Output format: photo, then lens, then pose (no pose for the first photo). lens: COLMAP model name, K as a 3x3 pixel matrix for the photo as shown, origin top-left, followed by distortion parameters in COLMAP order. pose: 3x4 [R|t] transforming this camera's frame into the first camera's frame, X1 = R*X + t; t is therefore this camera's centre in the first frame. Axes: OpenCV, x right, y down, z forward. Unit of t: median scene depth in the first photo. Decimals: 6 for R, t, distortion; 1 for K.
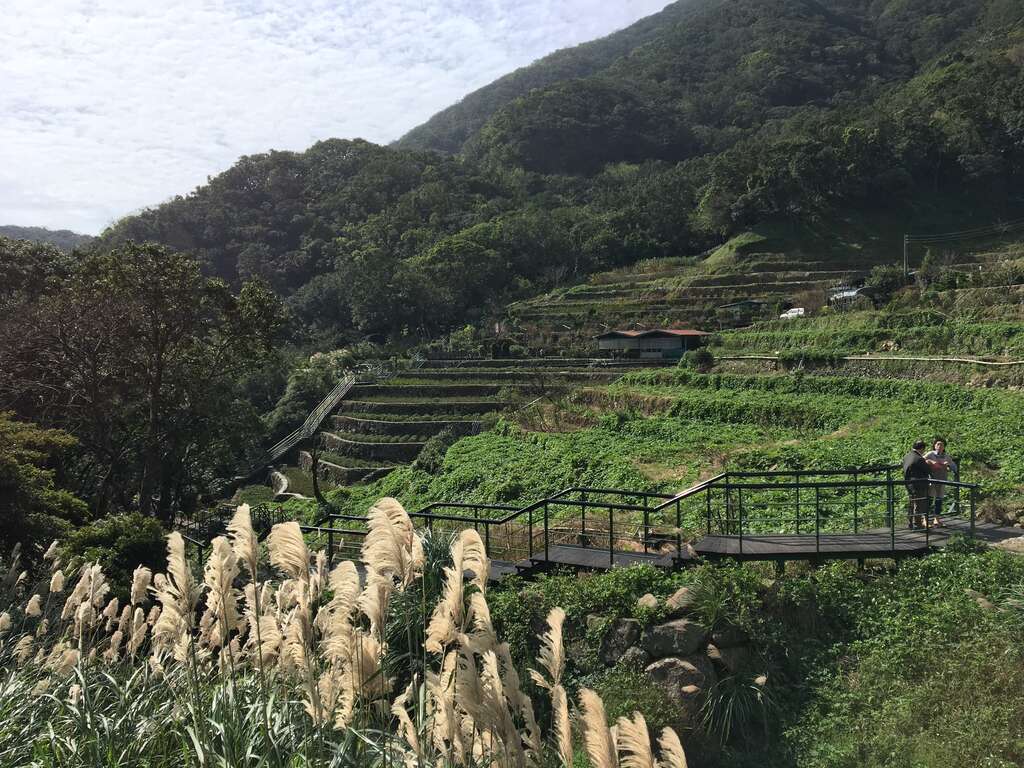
lens RADIAL K [[874.4, 0, 509.3], [0, 874.4, 382.9], [0, 0, 1]] dist [0.082873, -0.016499]
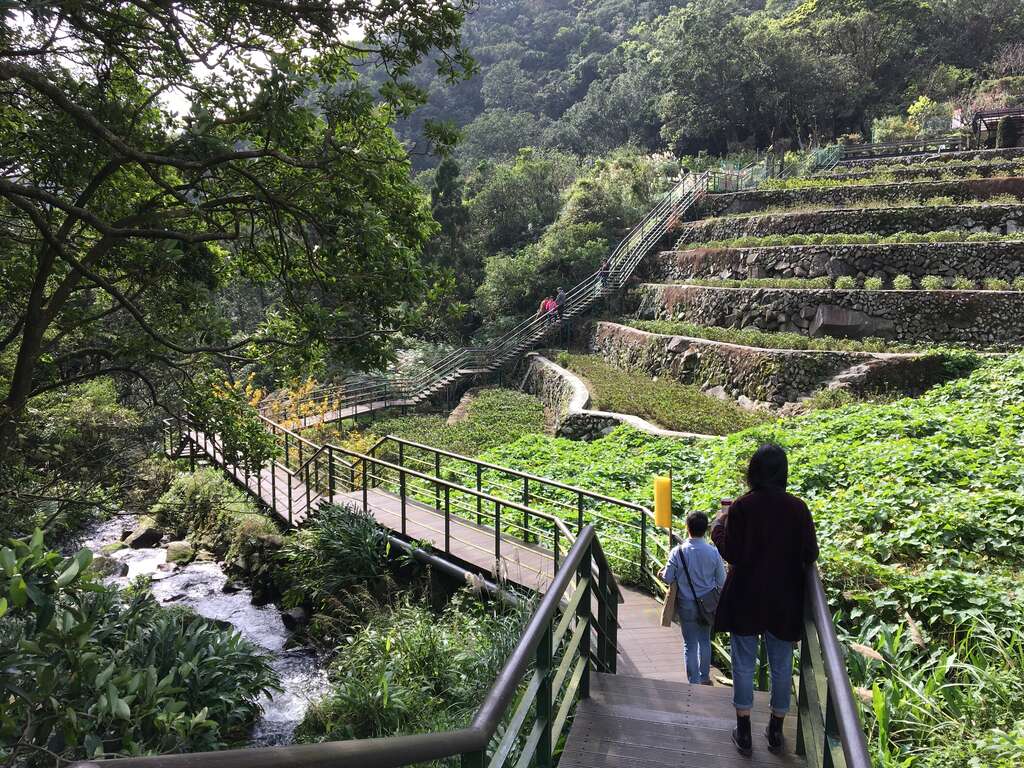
lens RADIAL K [[874.4, 0, 510.9], [0, 874.4, 386.2], [0, 0, 1]] dist [0.082873, -0.016499]
pose [[0.964326, 0.054325, -0.259084, -0.099308], [-0.031105, 0.995190, 0.092898, 0.043075], [0.262884, -0.081525, 0.961377, 0.339064]]
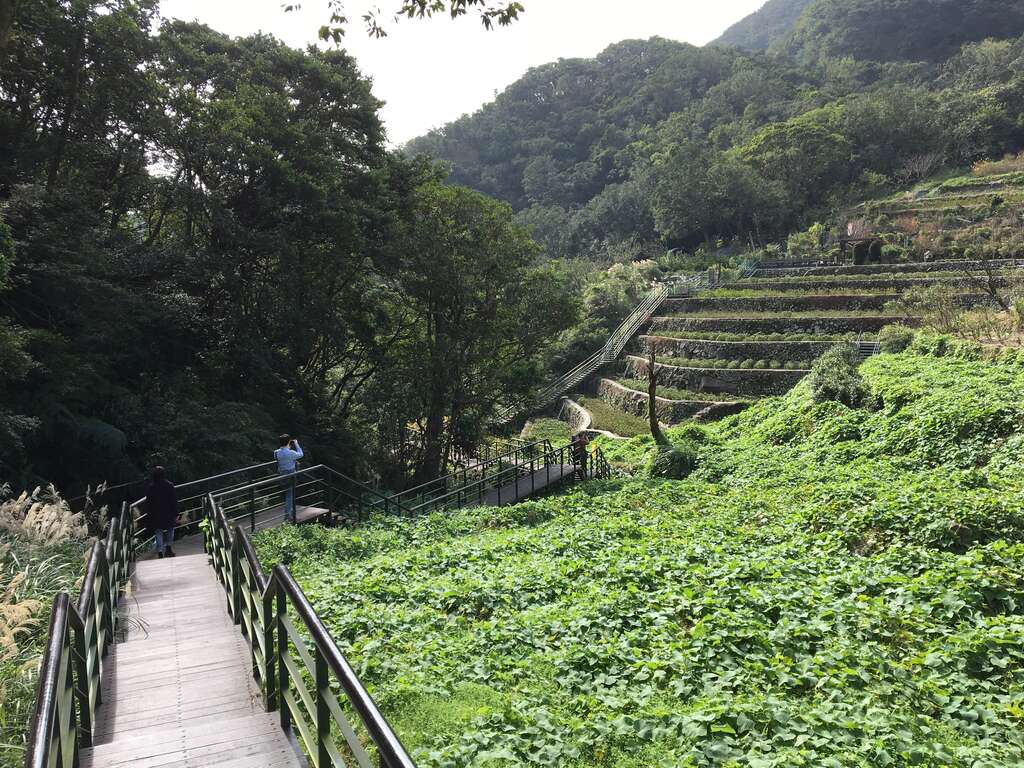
lens RADIAL K [[874.4, 0, 511.0], [0, 874.4, 382.6], [0, 0, 1]] dist [0.082873, -0.016499]
pose [[0.953814, 0.030333, -0.298862, -0.049157], [-0.011910, 0.997925, 0.063274, 0.019855], [0.300161, -0.056792, 0.952196, 0.140012]]
